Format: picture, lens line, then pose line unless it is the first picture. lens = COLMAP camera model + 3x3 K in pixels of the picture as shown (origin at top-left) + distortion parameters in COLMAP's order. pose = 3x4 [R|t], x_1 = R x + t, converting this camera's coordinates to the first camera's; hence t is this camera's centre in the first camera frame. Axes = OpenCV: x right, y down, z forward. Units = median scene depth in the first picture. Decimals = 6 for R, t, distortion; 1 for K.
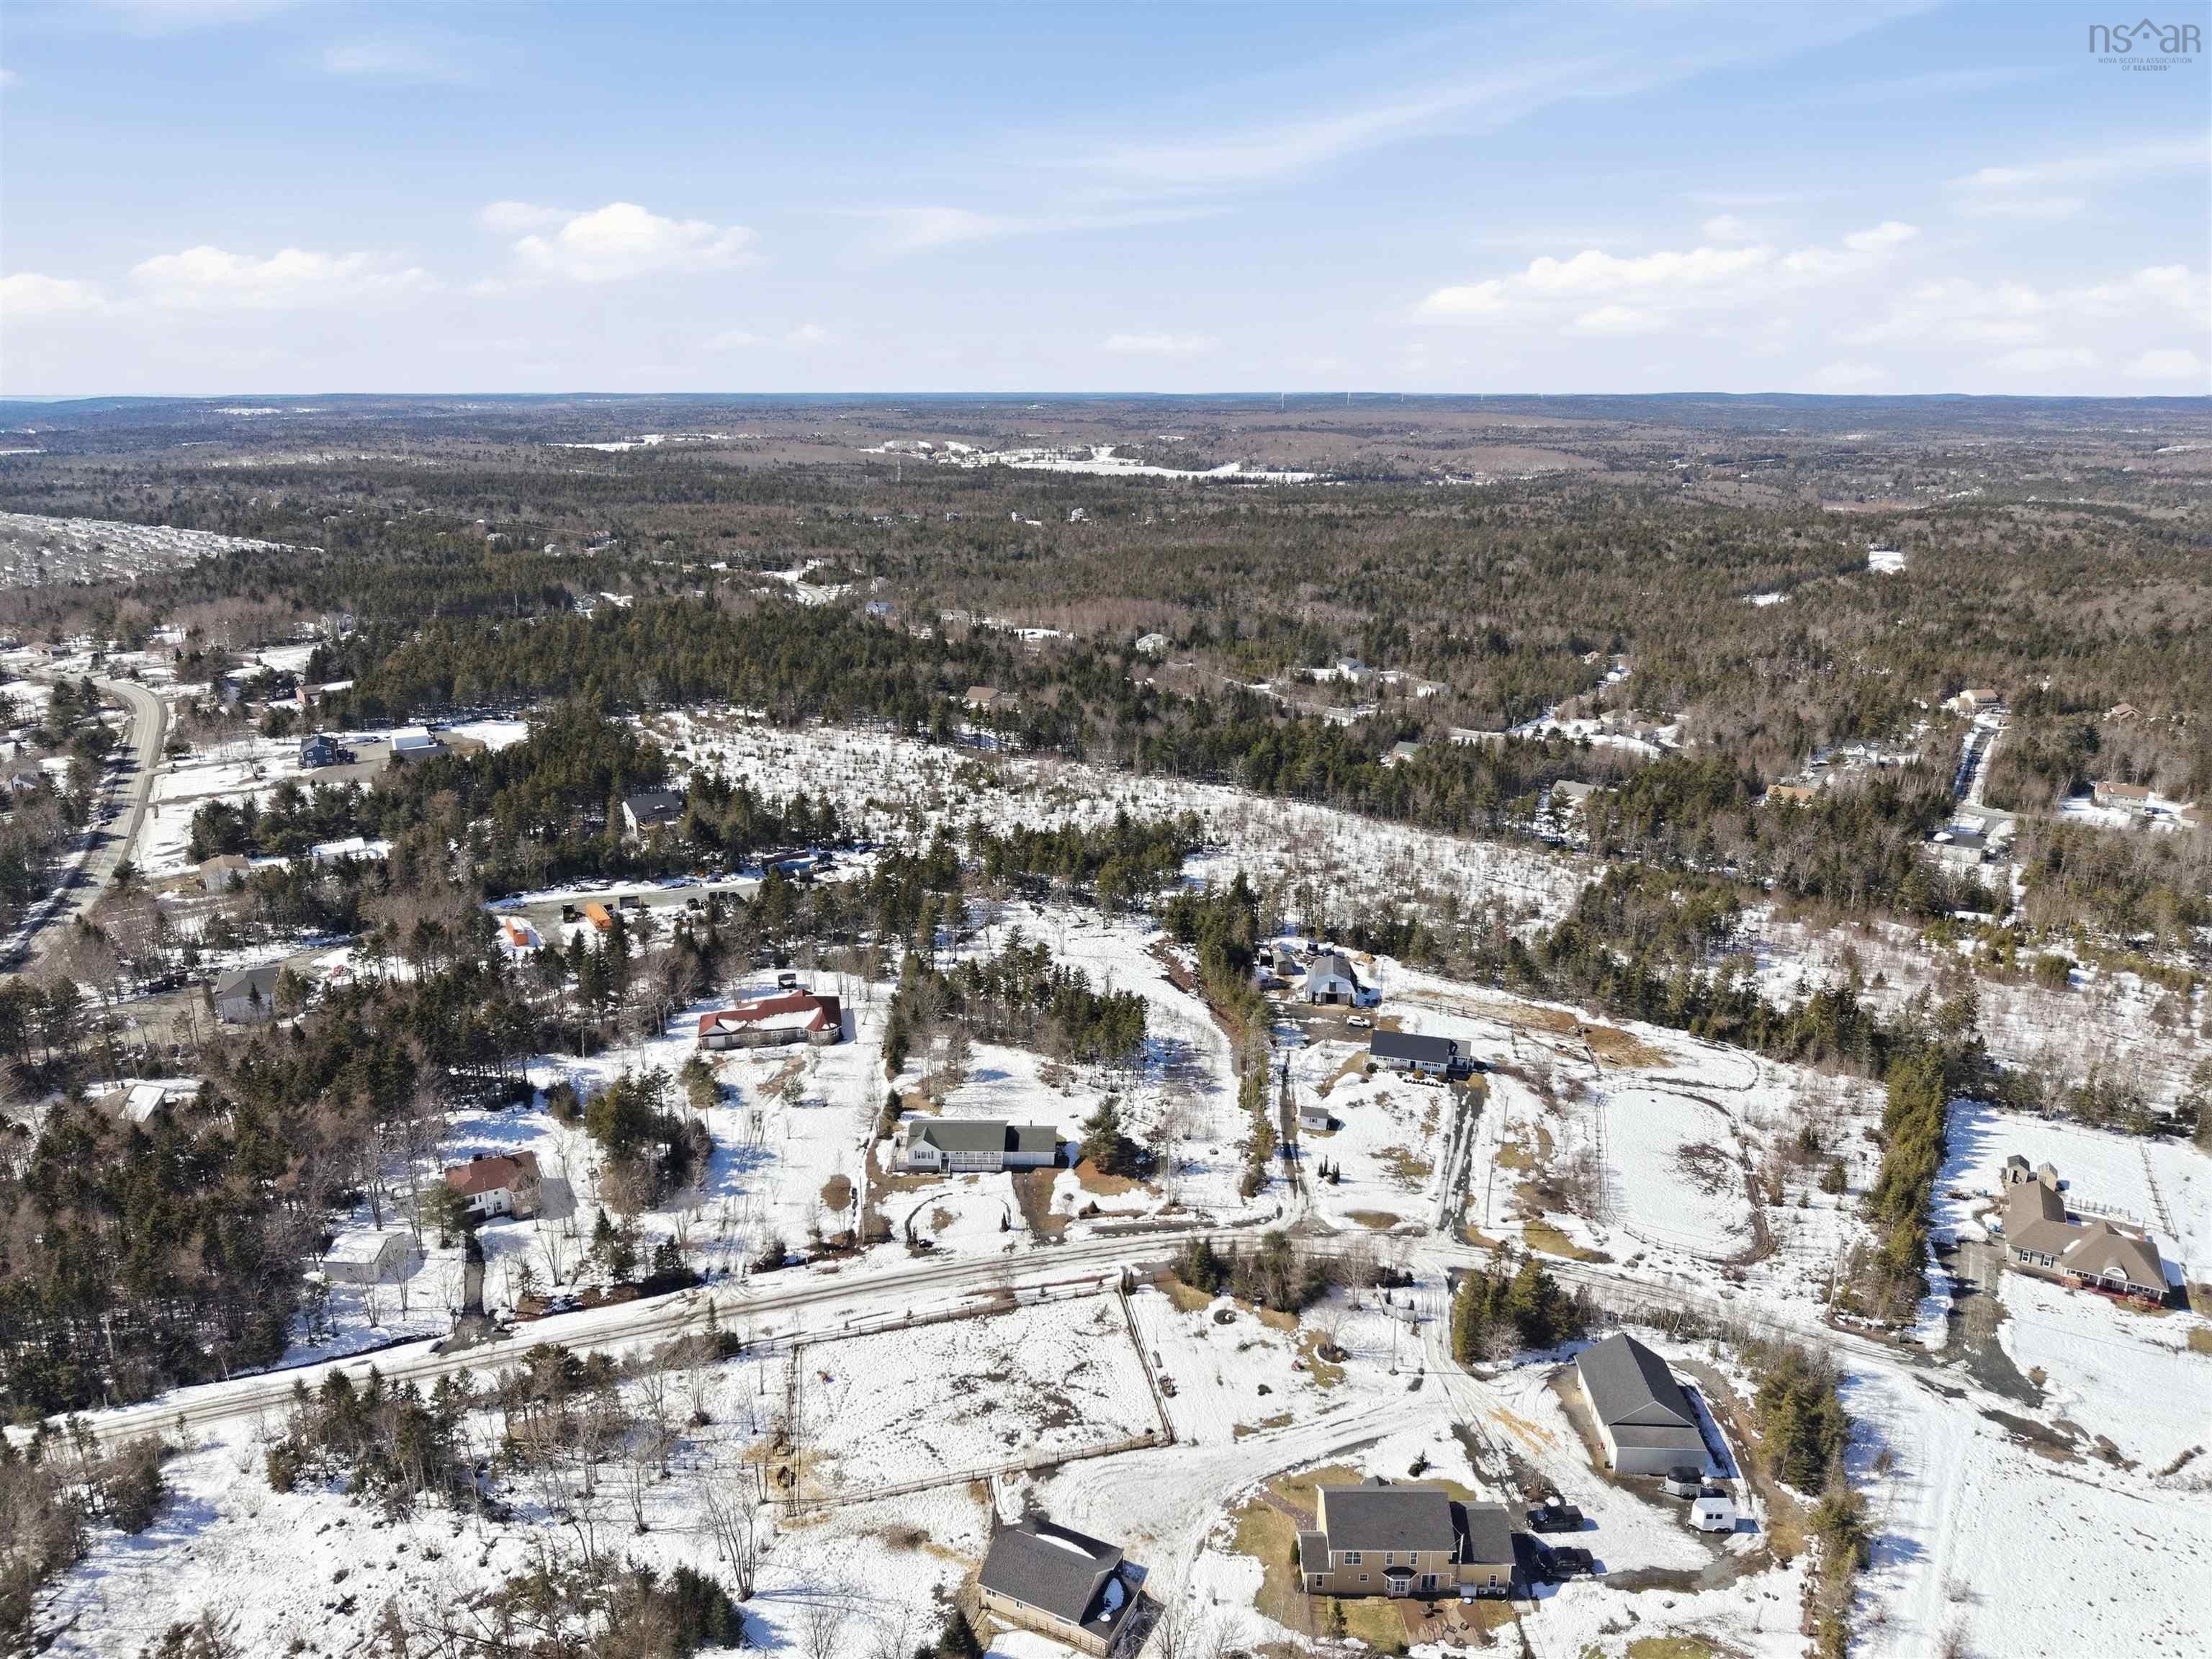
lens RADIAL K [[1477.4, 0, 1107.1], [0, 1477.4, 790.7], [0, 0, 1]] dist [0.028632, -0.031130]
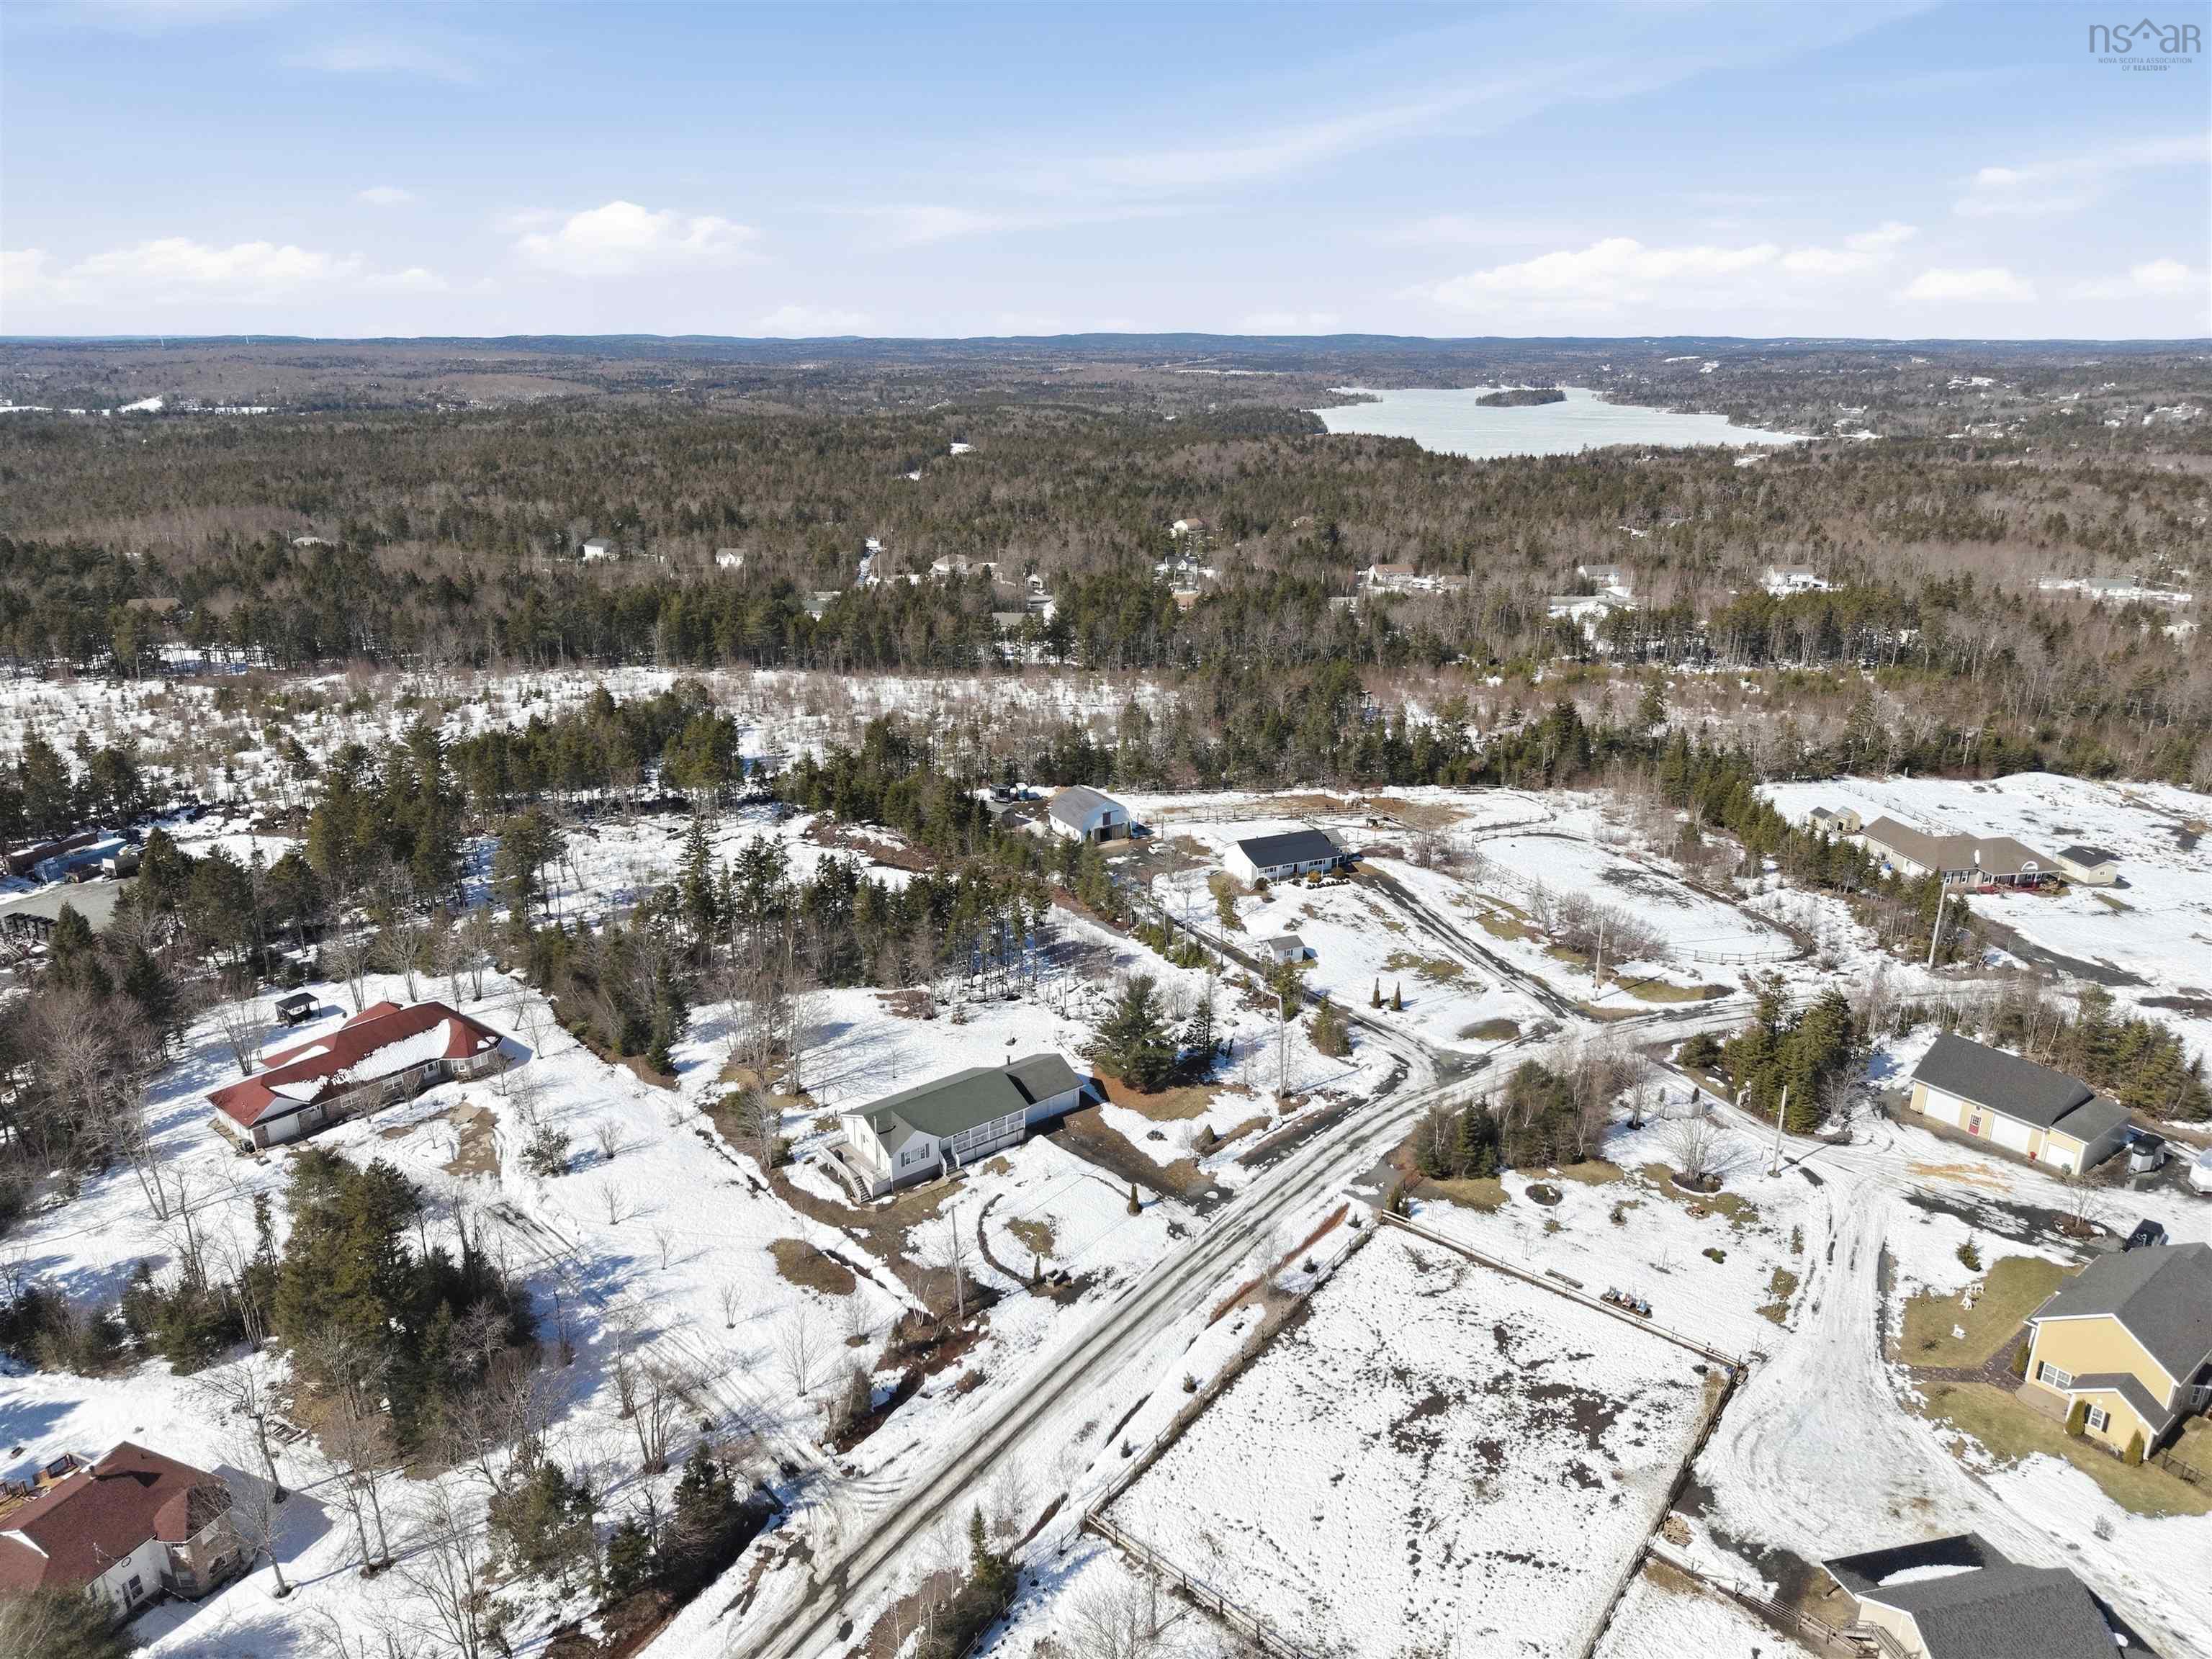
lens RADIAL K [[1477.4, 0, 1102.5], [0, 1477.4, 823.0], [0, 0, 1]] dist [0.028632, -0.031130]
pose [[0.784950, -0.196144, 0.587691, -0.350475], [0.164246, 0.980503, 0.107872, 0.059140], [-0.597391, 0.011852, 0.801862, 0.437118]]
